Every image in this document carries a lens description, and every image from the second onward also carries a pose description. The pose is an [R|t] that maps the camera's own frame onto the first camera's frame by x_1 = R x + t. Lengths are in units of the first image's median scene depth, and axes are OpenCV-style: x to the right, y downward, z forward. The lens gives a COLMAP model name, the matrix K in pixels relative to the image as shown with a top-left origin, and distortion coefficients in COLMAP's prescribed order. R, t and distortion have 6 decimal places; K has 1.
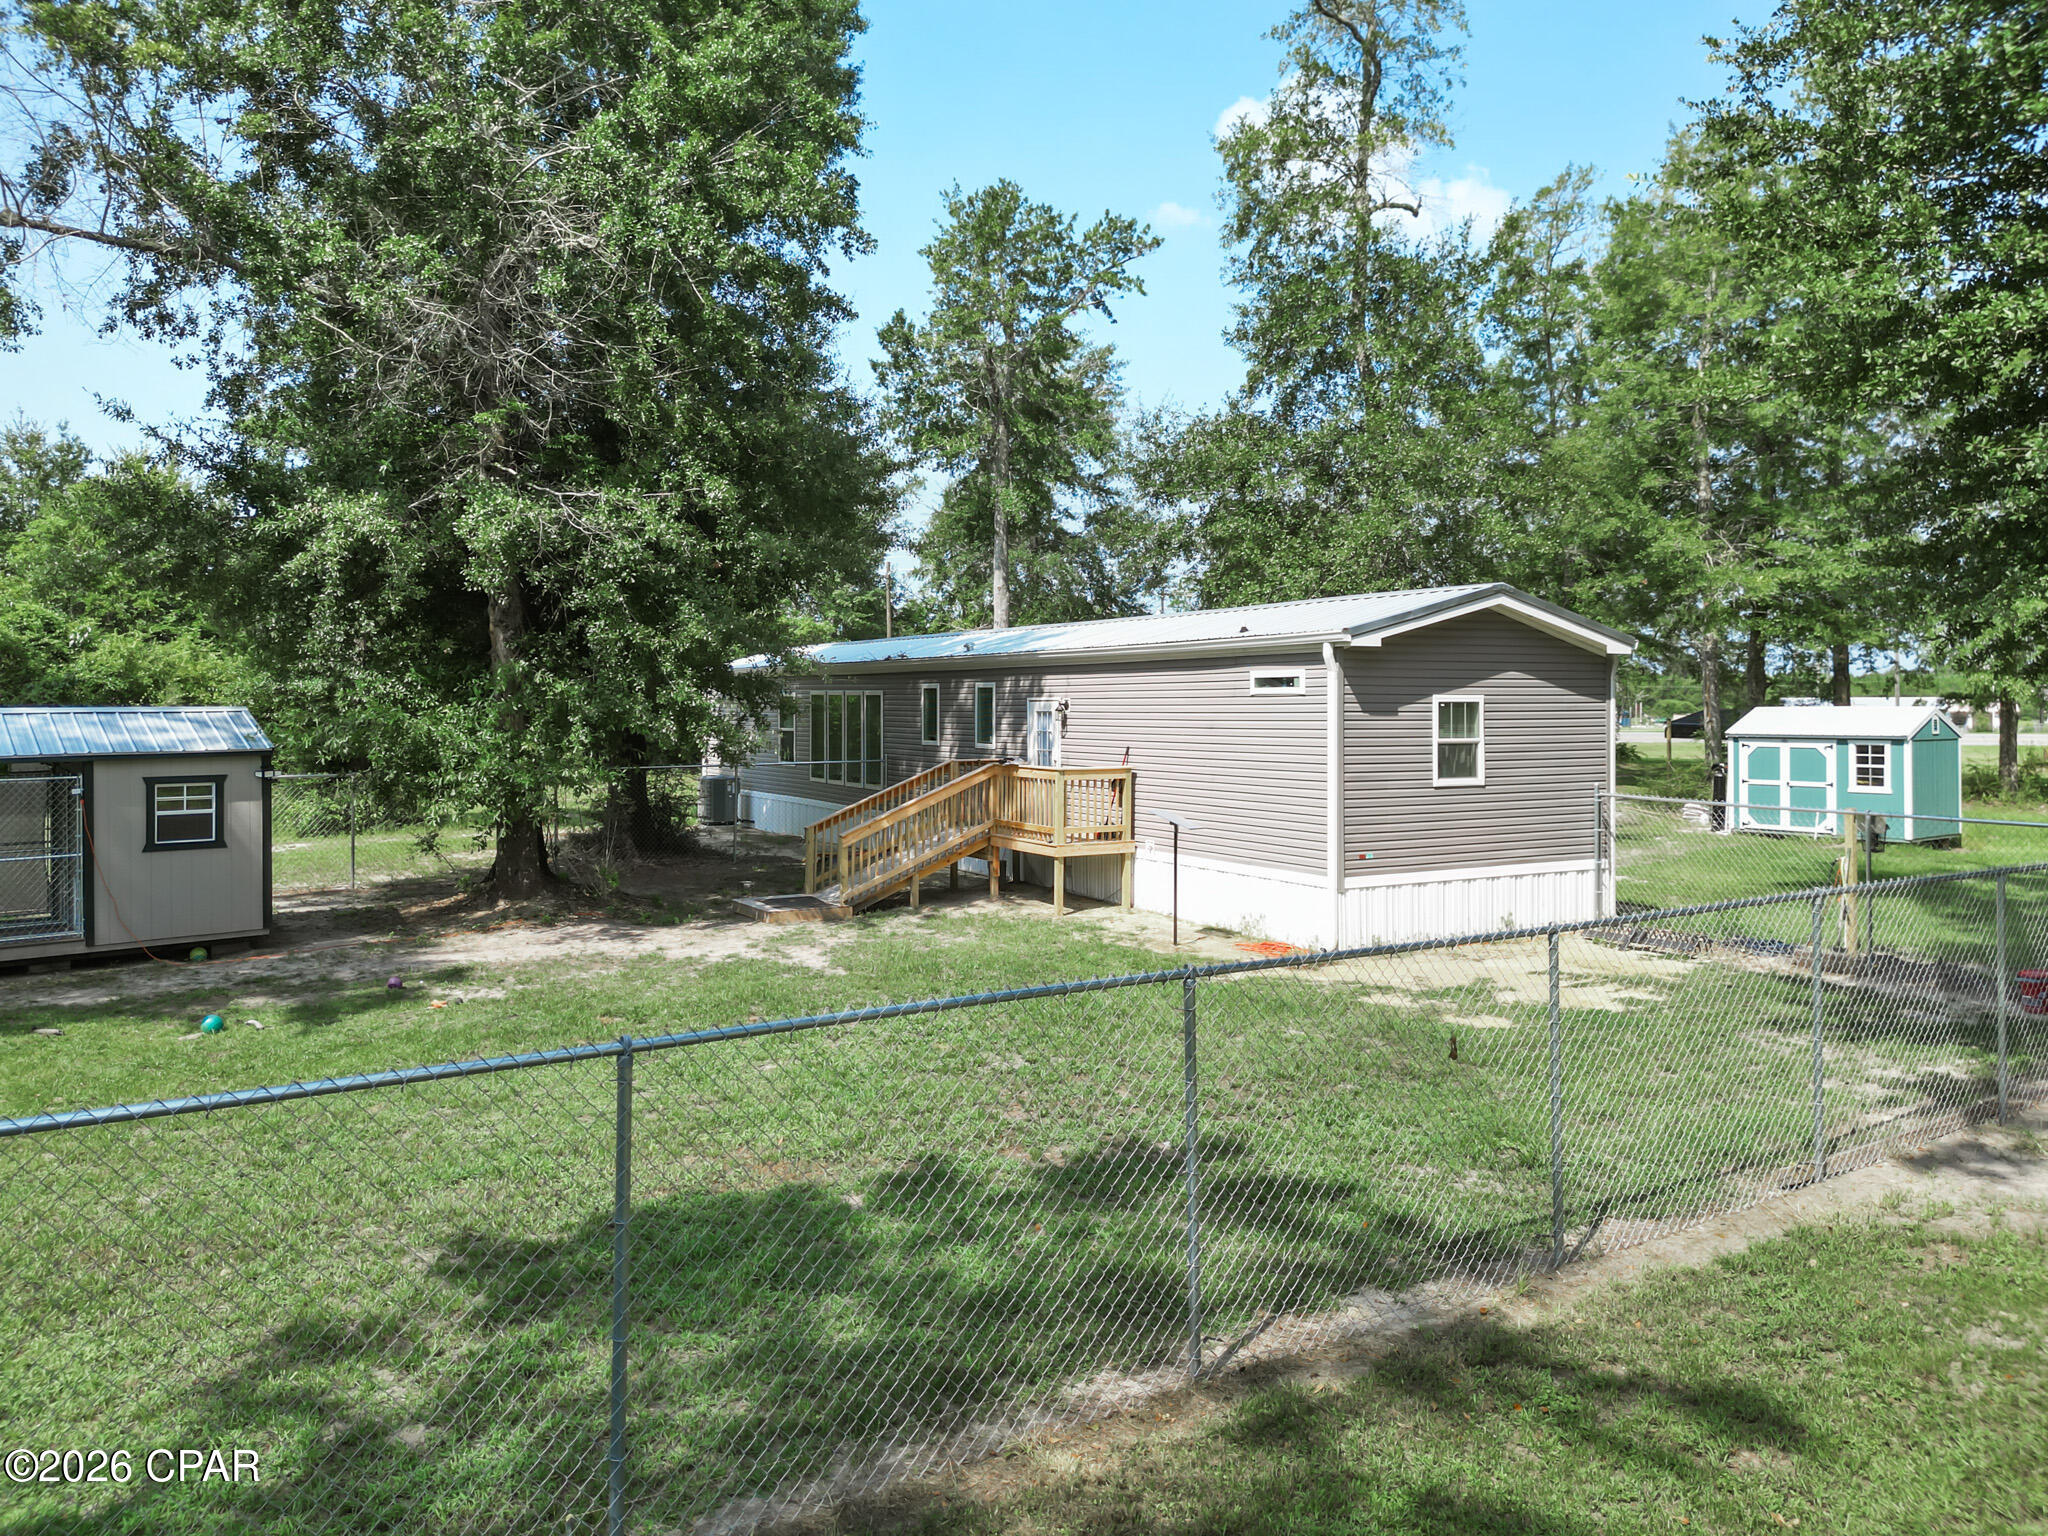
lens RADIAL K [[1435.6, 0, 1029.8], [0, 1435.6, 737.2], [0, 0, 1]] dist [0.041954, -0.031653]
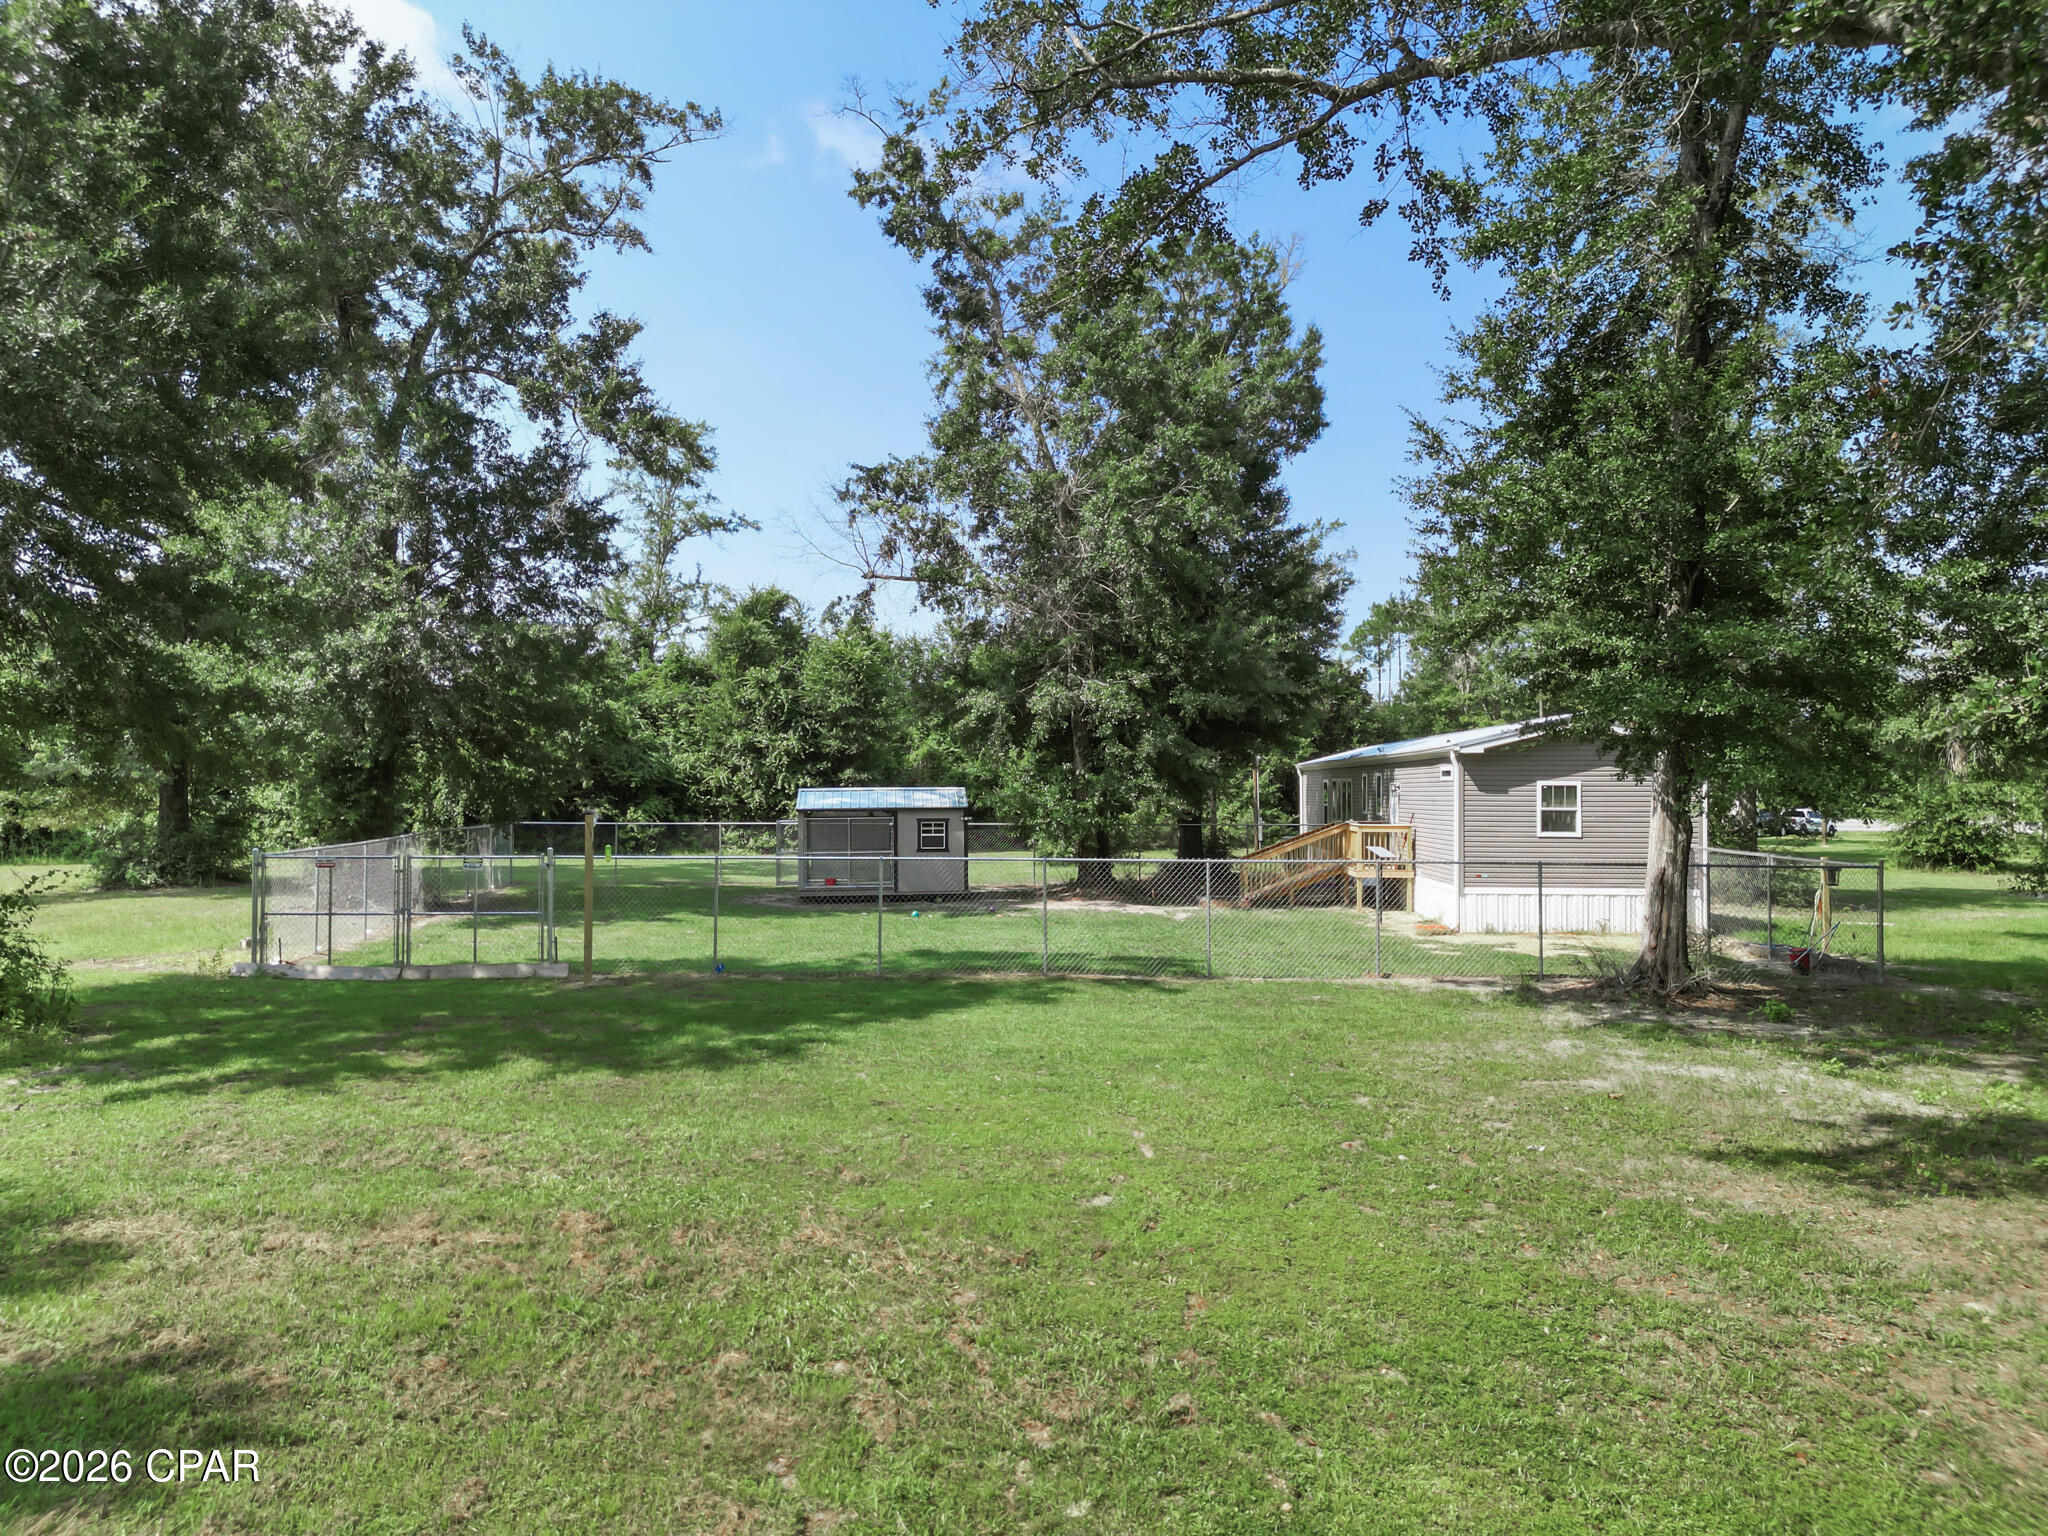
lens RADIAL K [[1435.6, 0, 1016.8], [0, 1435.6, 765.5], [0, 0, 1]] dist [0.041954, -0.031653]
pose [[0.832457, -0.005594, -0.554062, 0.593184], [-0.017823, 0.999161, -0.036866, 0.020695], [0.553804, 0.040564, 0.831659, -0.597011]]
